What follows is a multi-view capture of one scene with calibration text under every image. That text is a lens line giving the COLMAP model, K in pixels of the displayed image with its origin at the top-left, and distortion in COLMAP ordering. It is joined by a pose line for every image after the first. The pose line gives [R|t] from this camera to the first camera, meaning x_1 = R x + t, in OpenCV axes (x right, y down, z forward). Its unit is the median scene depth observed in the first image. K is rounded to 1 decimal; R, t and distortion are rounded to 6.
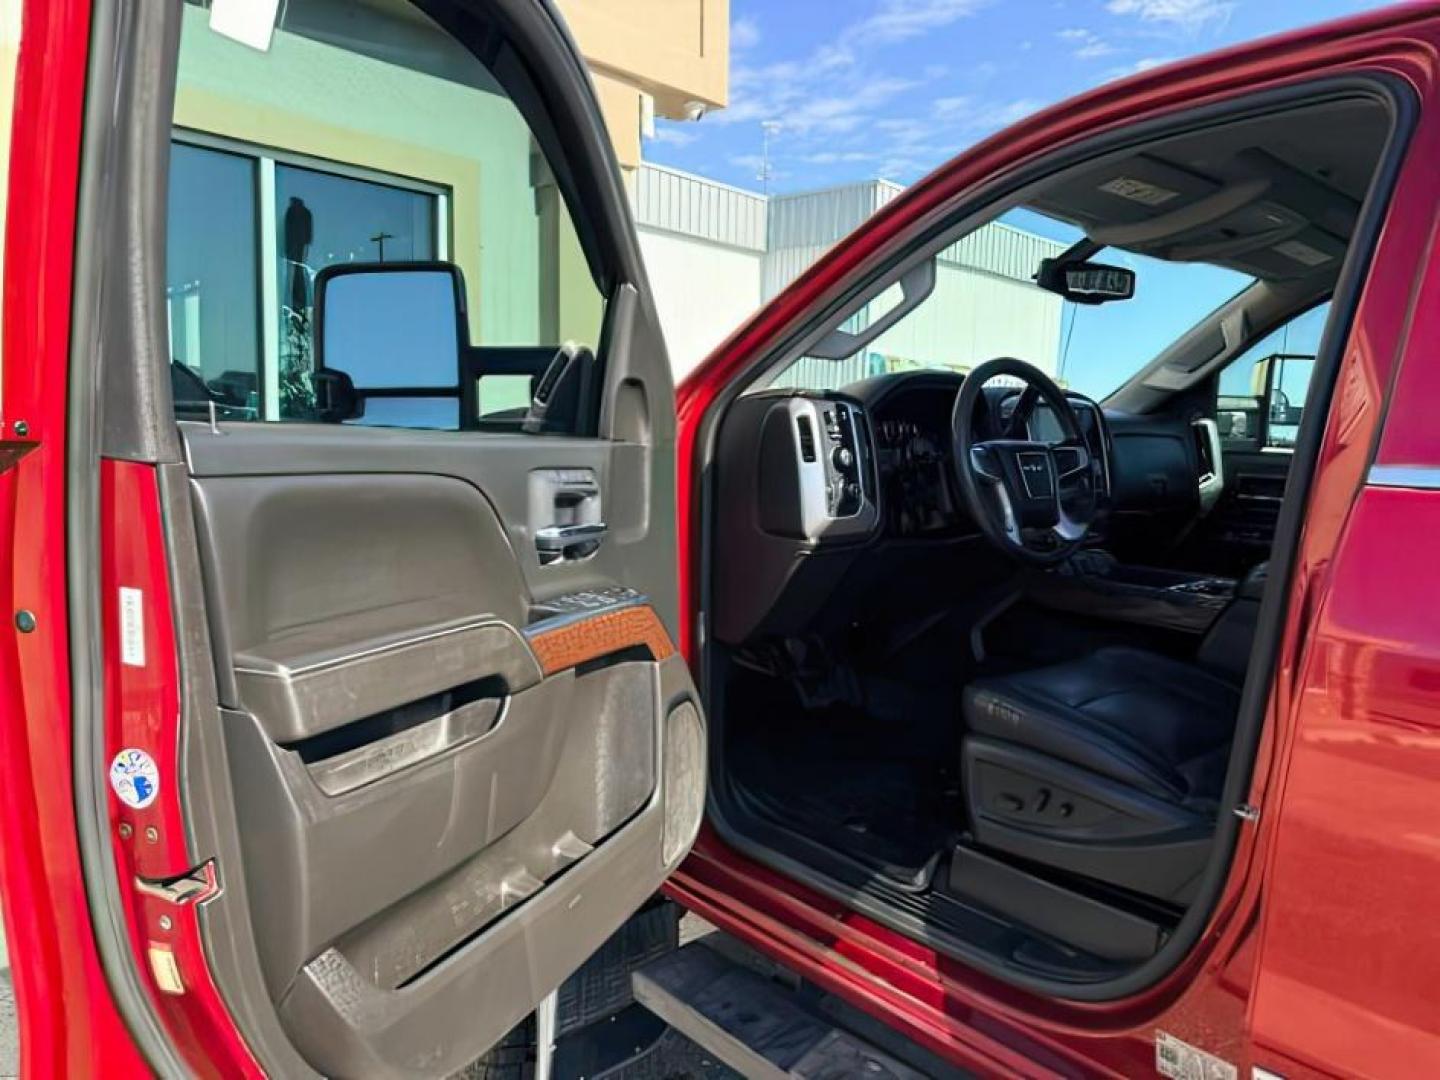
lens RADIAL K [[997.0, 0, 720.0], [0, 997.0, 540.0], [0, 0, 1]] dist [-0.003060, 0.004375]
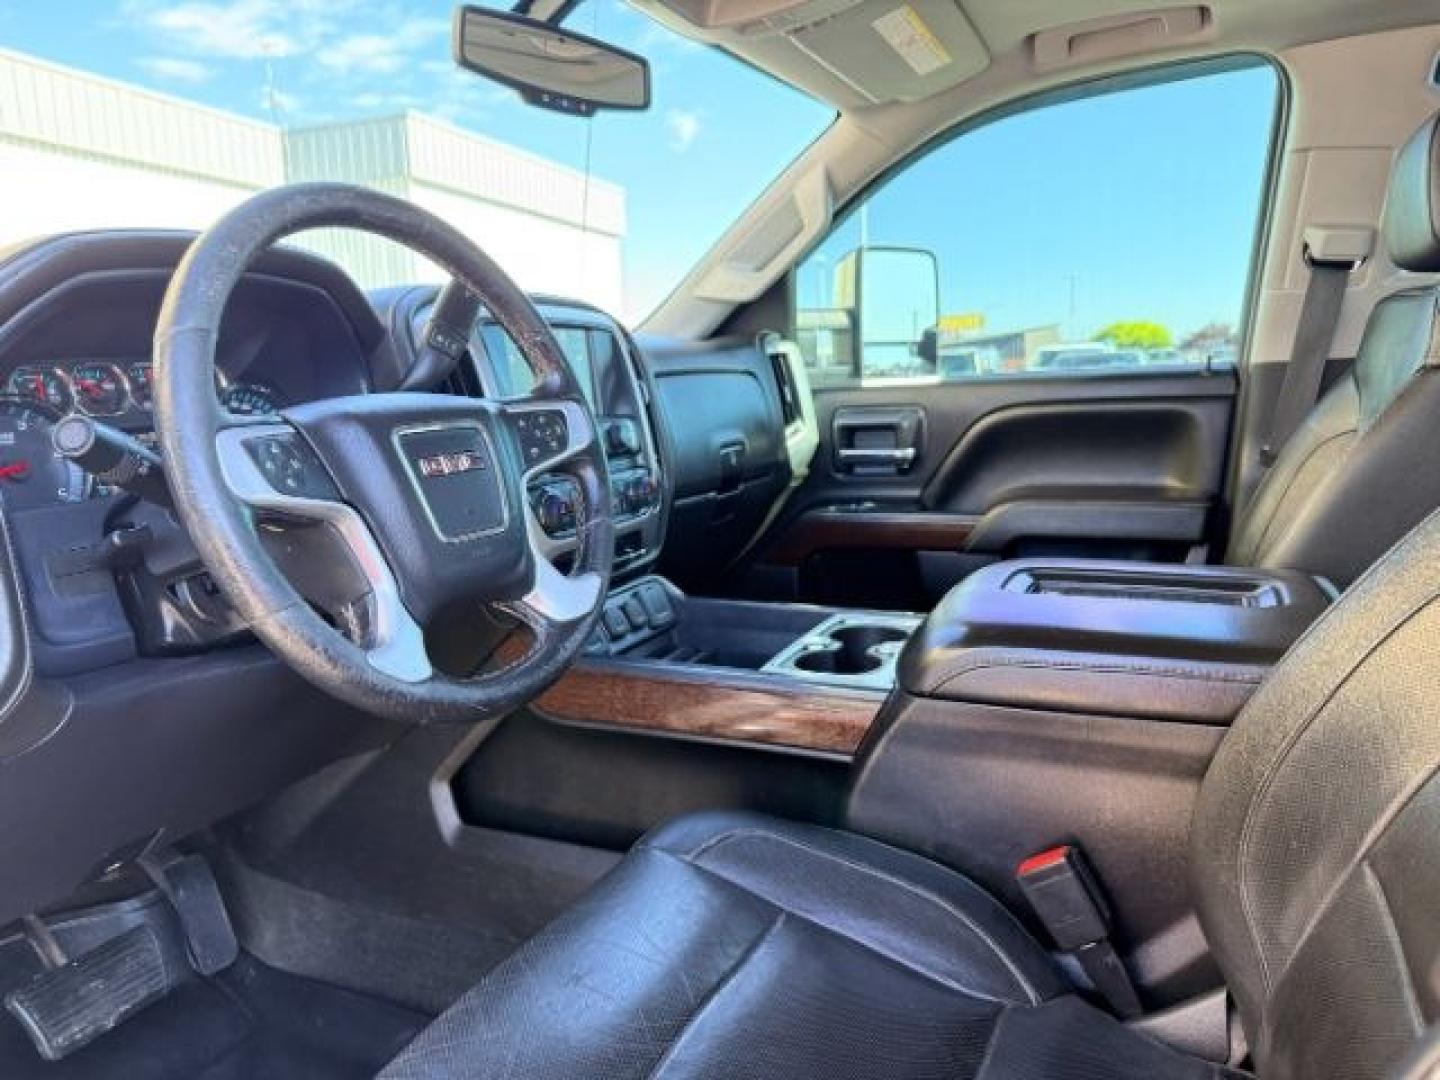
lens RADIAL K [[989.3, 0, 720.0], [0, 989.3, 540.0], [0, 0, 1]] dist [0.011010, -0.002184]
pose [[0.915657, -0.126799, 0.381436, 0.183682], [0.109696, 0.991748, 0.066351, -0.040072], [-0.386702, -0.018912, 0.922011, 0.417668]]
